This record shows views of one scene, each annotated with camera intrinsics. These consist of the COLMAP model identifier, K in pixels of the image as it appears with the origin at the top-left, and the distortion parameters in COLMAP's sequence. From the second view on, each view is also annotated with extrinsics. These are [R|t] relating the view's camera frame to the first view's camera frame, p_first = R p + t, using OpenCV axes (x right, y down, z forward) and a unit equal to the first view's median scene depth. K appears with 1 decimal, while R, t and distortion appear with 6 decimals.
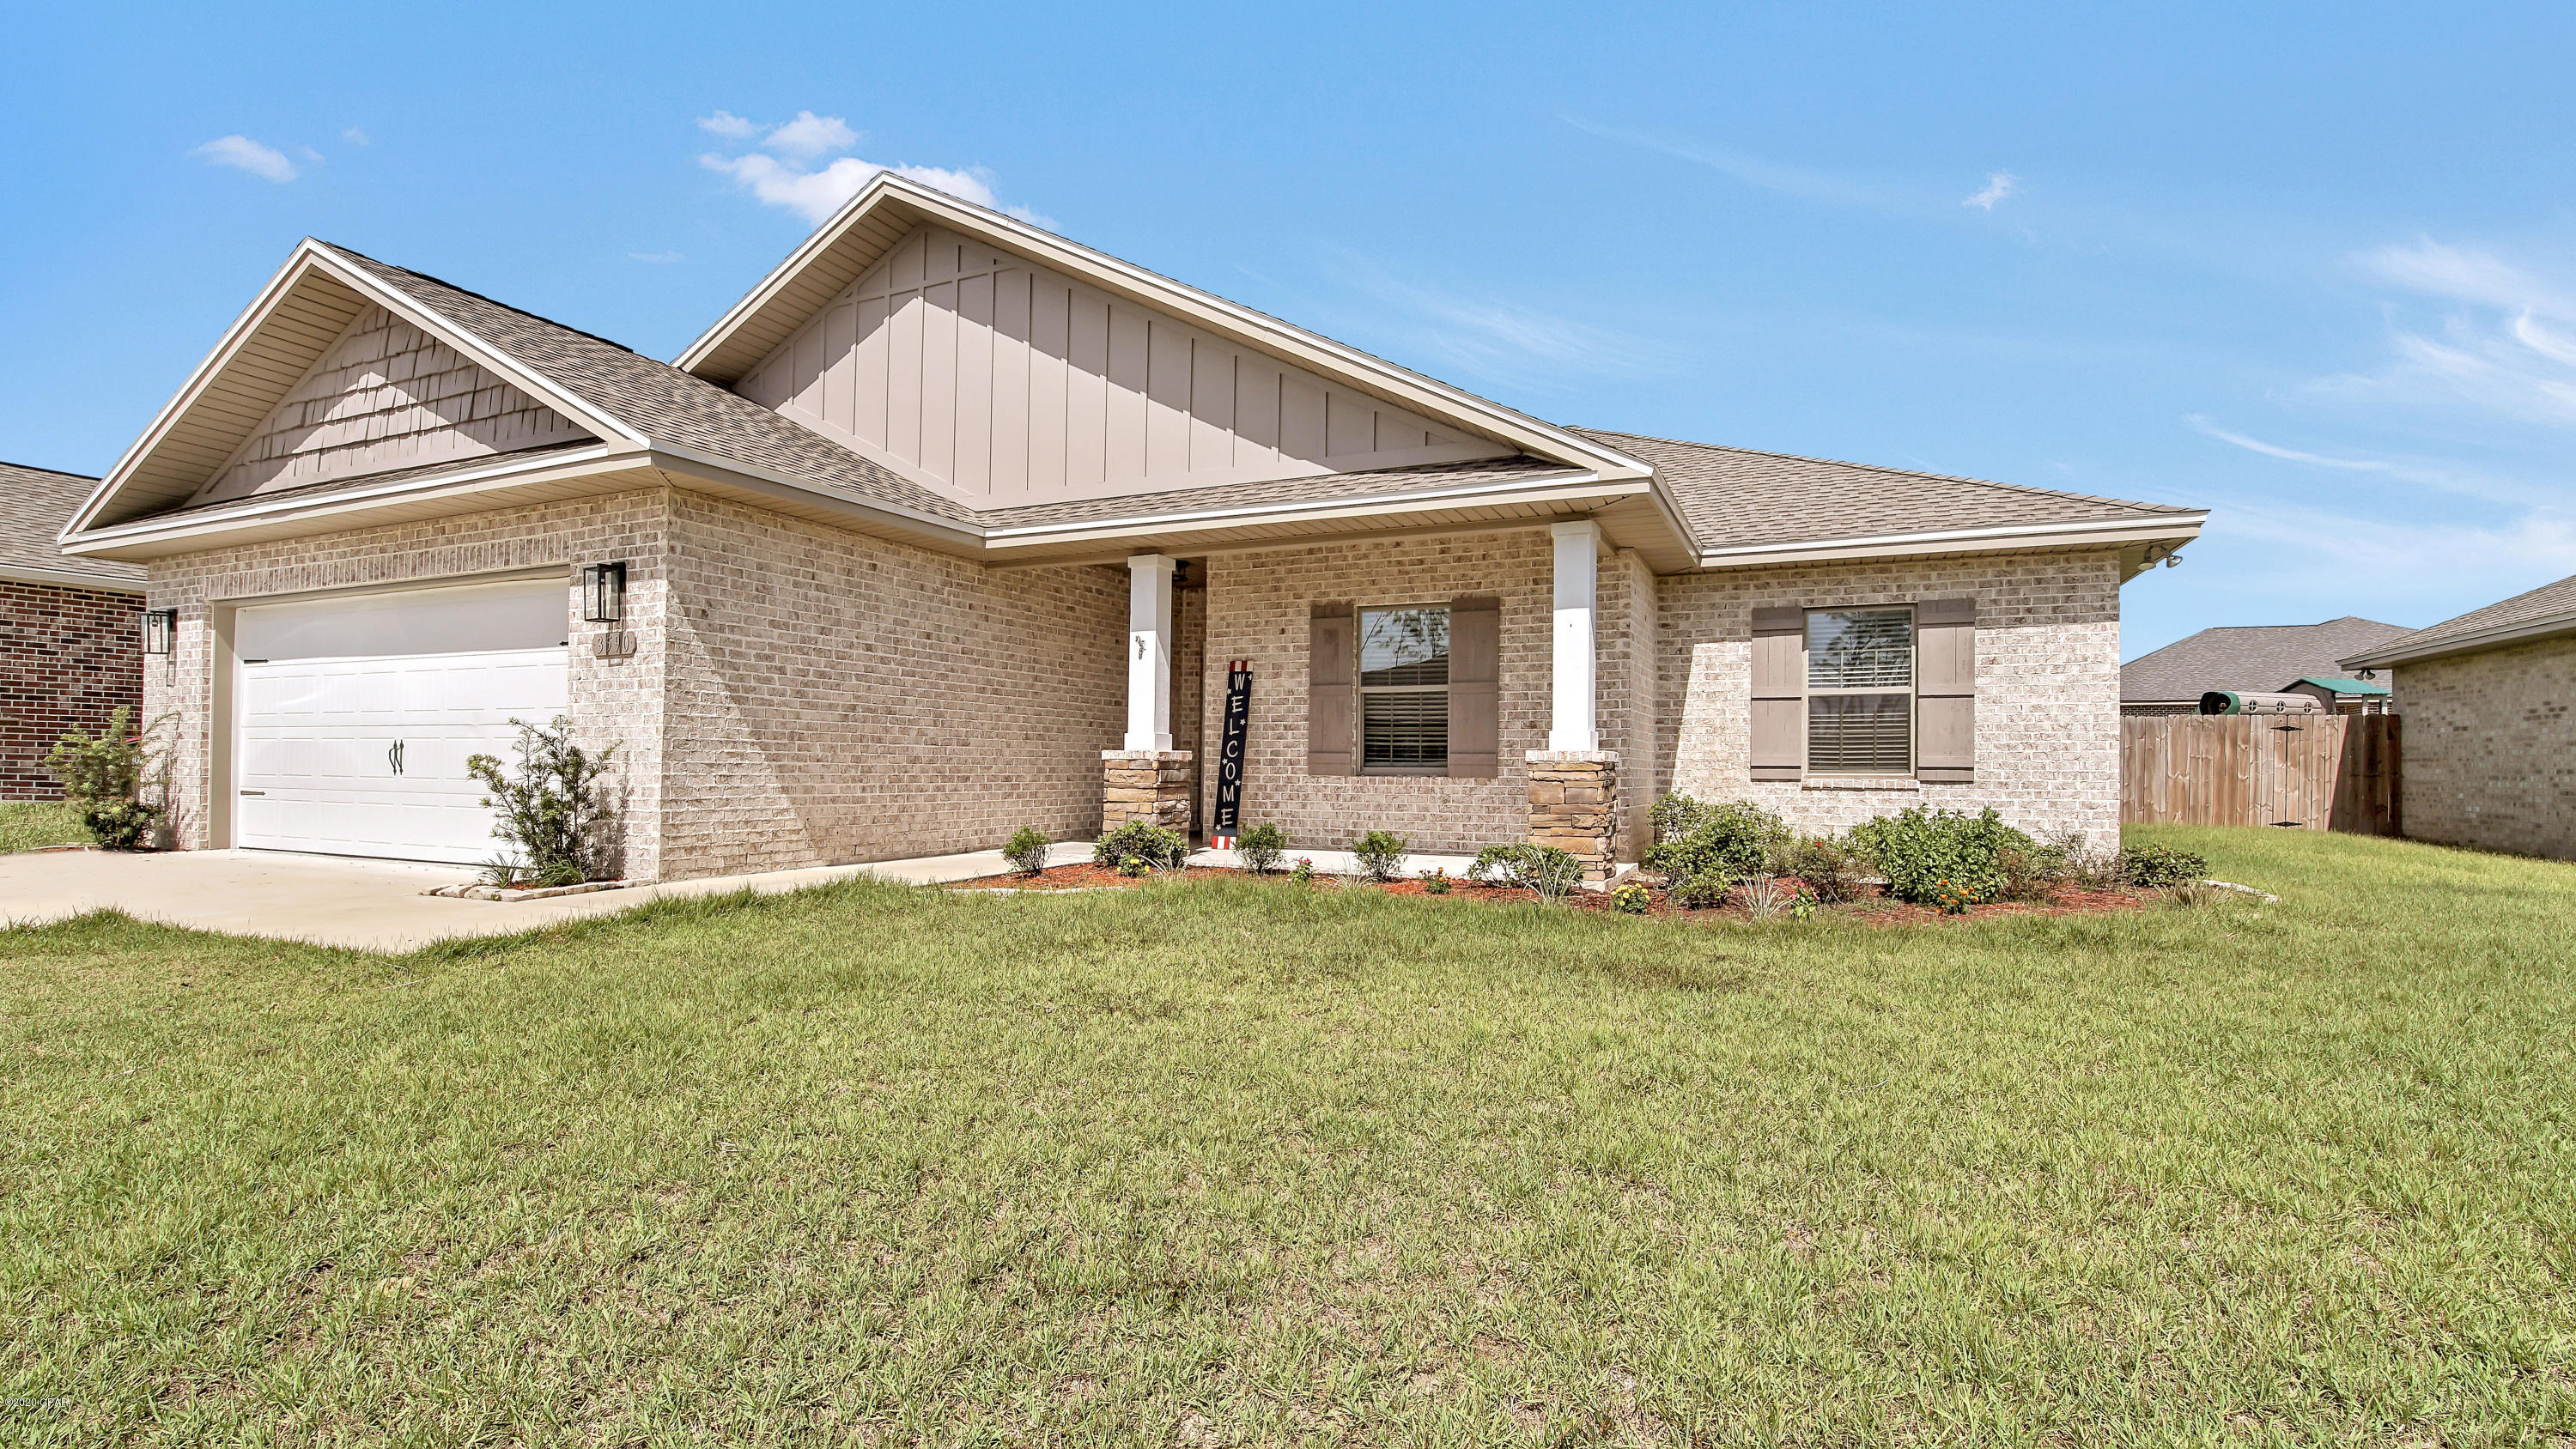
lens RADIAL K [[1207.5, 0, 1288.0], [0, 1207.5, 724.5], [0, 0, 1]] dist [-0.005802, 0.000300]
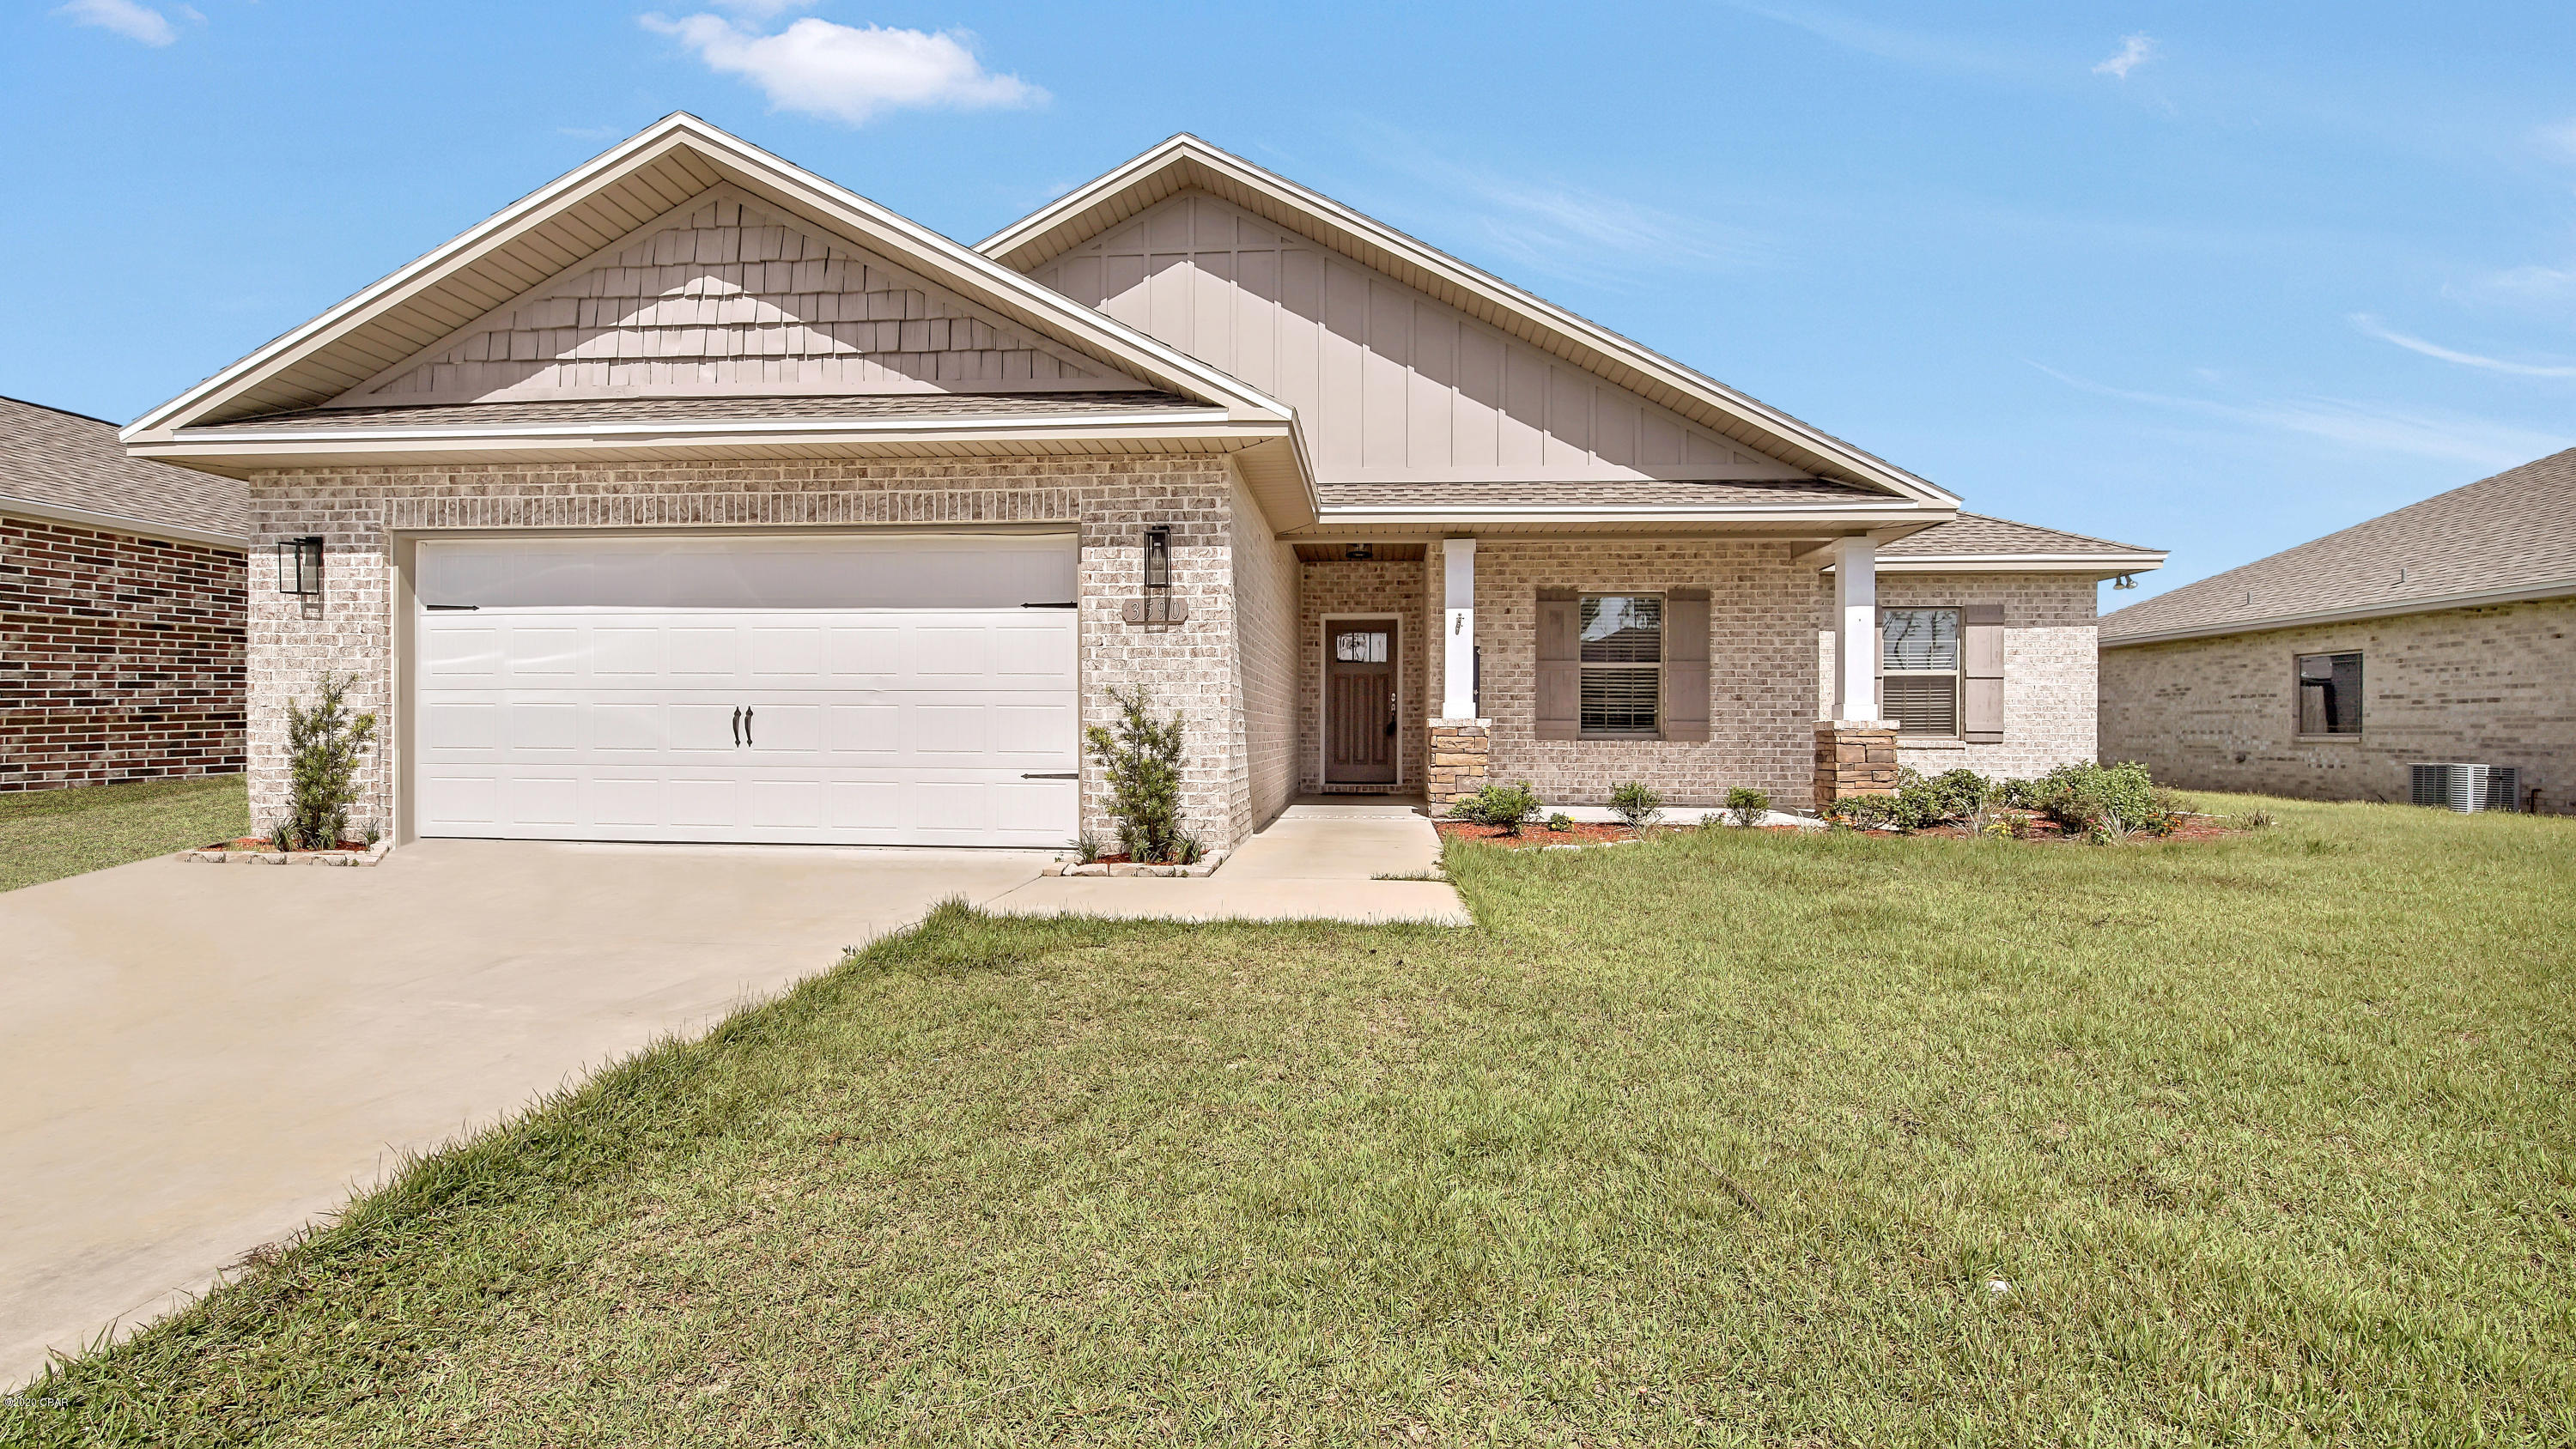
lens RADIAL K [[1170.3, 0, 1284.2], [0, 1170.3, 720.1], [0, 0, 1]] dist [-0.003709, 0.000217]
pose [[0.935631, 0.000002, 0.352979, -0.633541], [-0.010354, 0.999570, 0.027439, -0.004510], [-0.352827, -0.029327, 0.935229, 0.065495]]
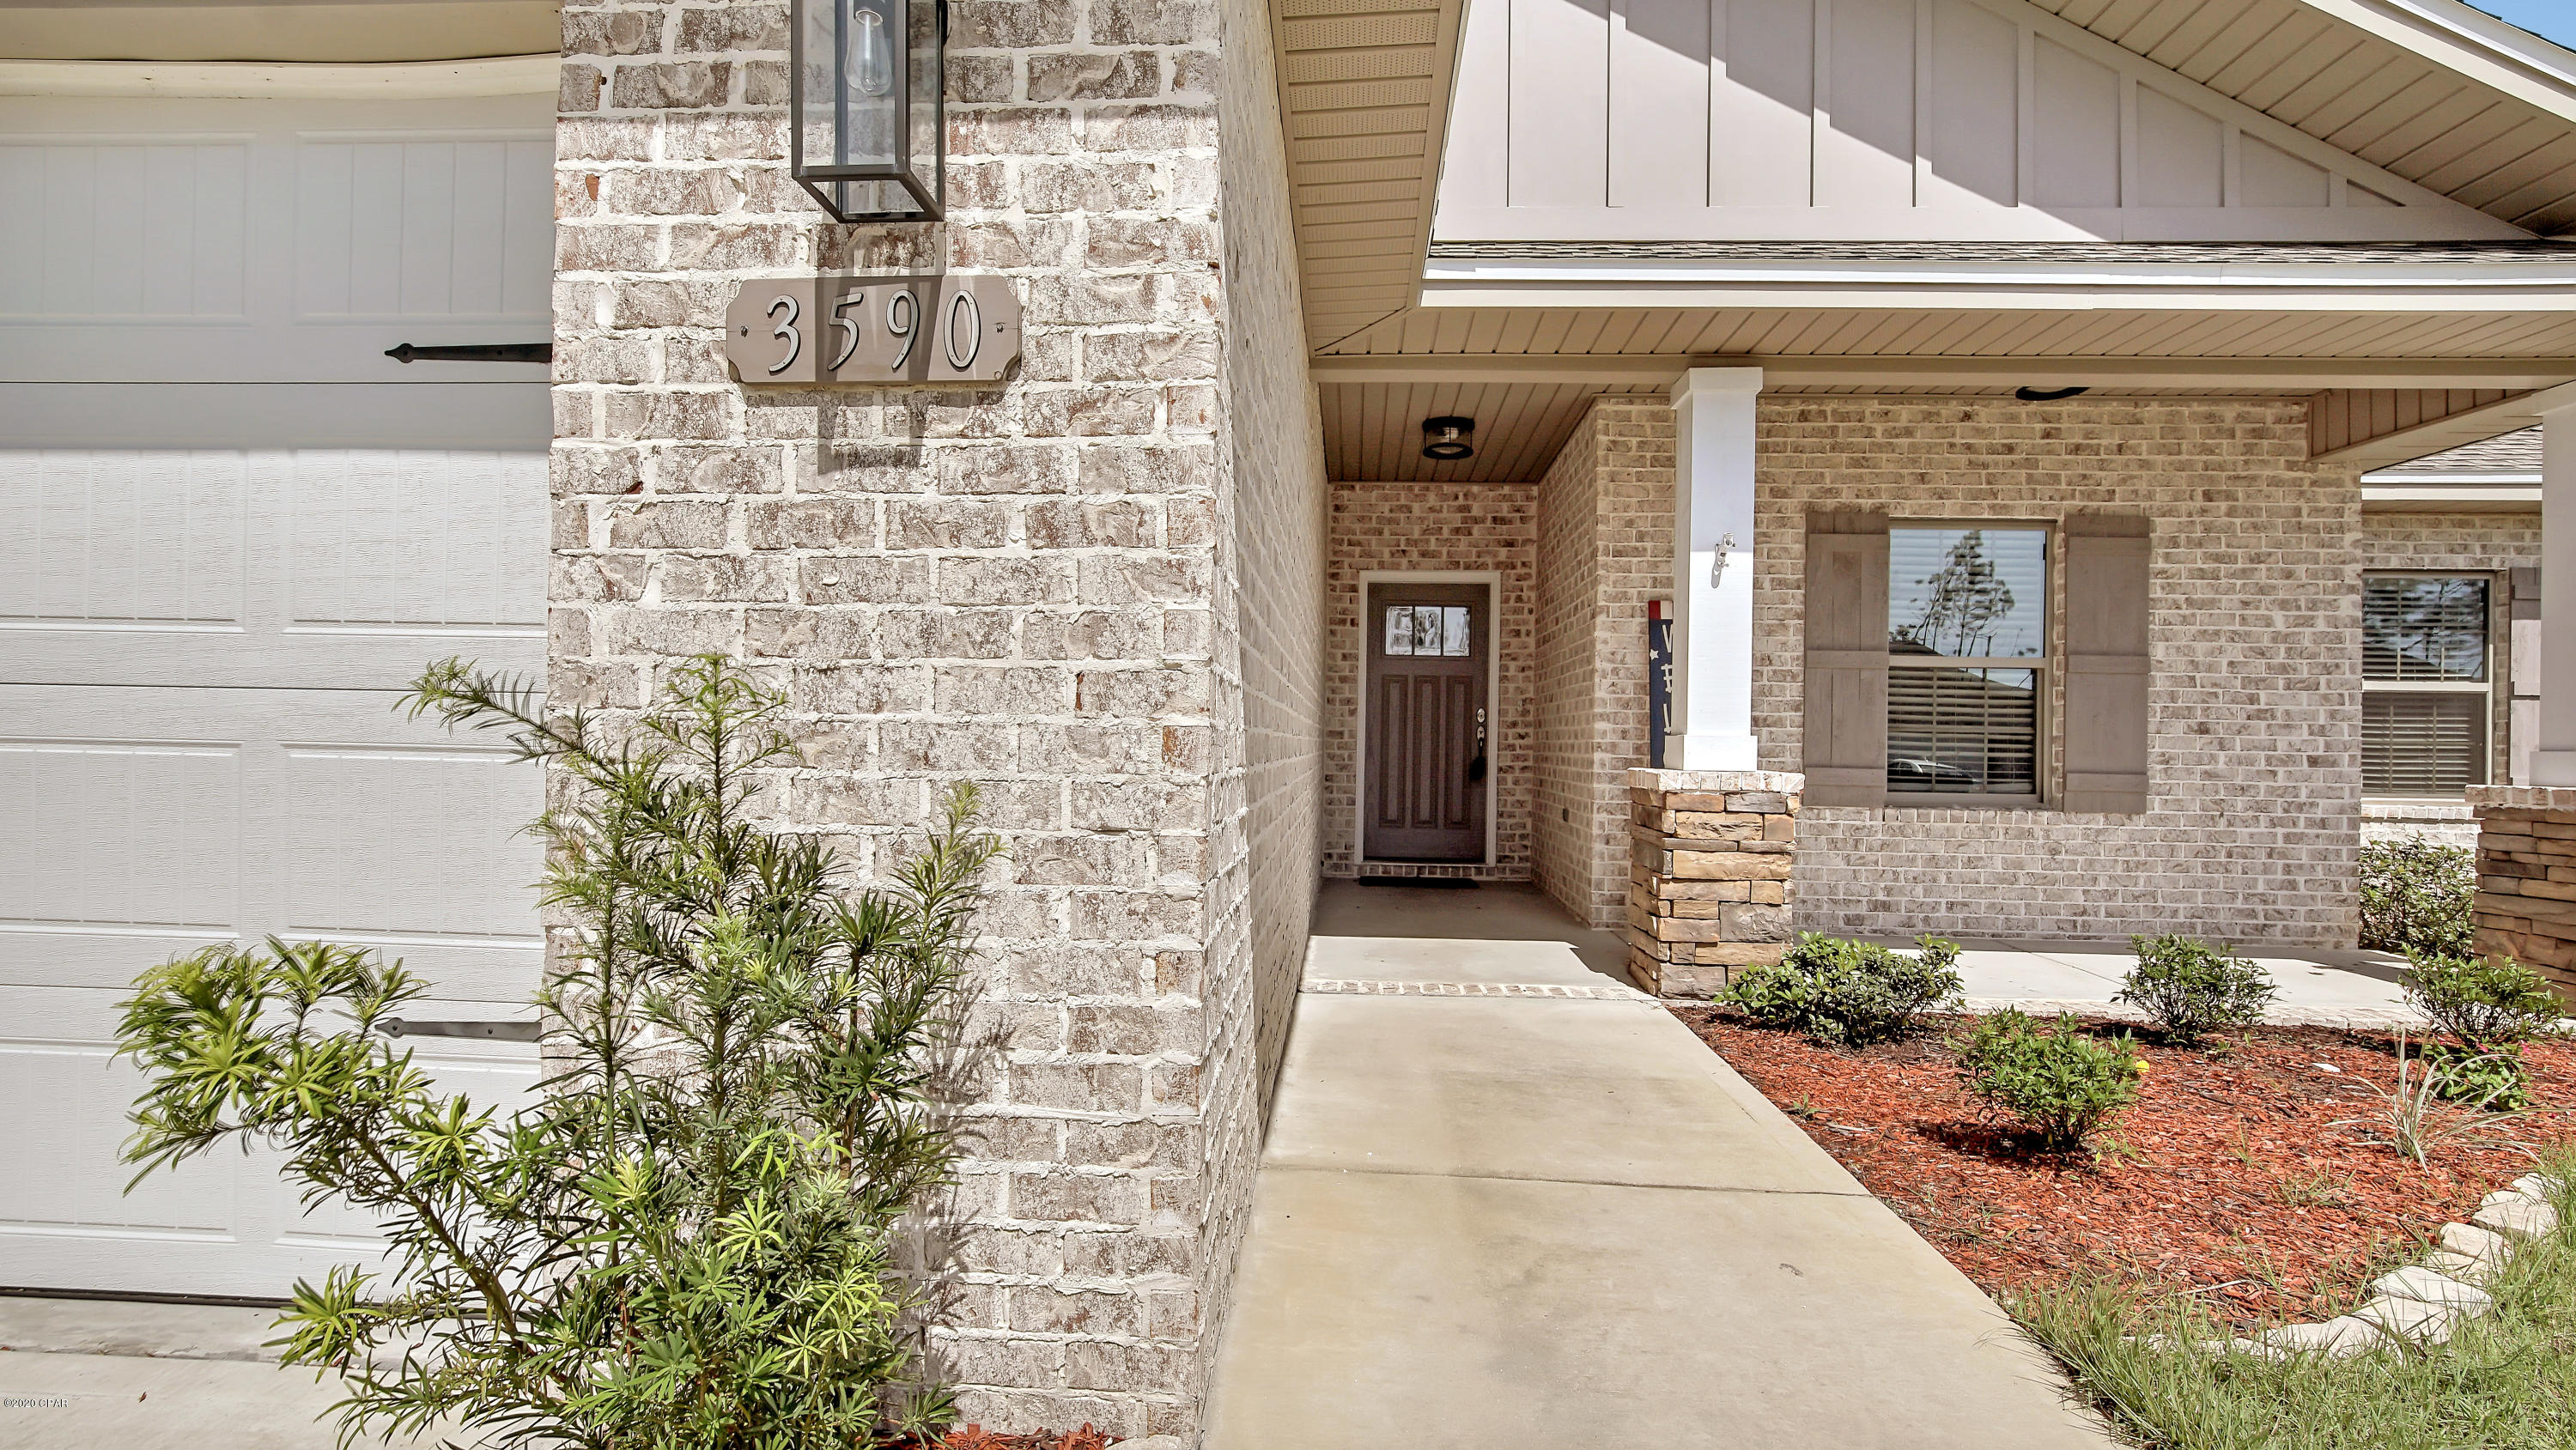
lens RADIAL K [[1170.4, 0, 1284.2], [0, 1170.4, 720.6], [0, 0, 1]] dist [-0.003709, 0.000217]
pose [[0.926960, 0.016149, 0.374813, -0.453268], [-0.025160, 0.999500, 0.019161, -0.003211], [-0.374317, -0.027192, 0.926902, 0.621884]]
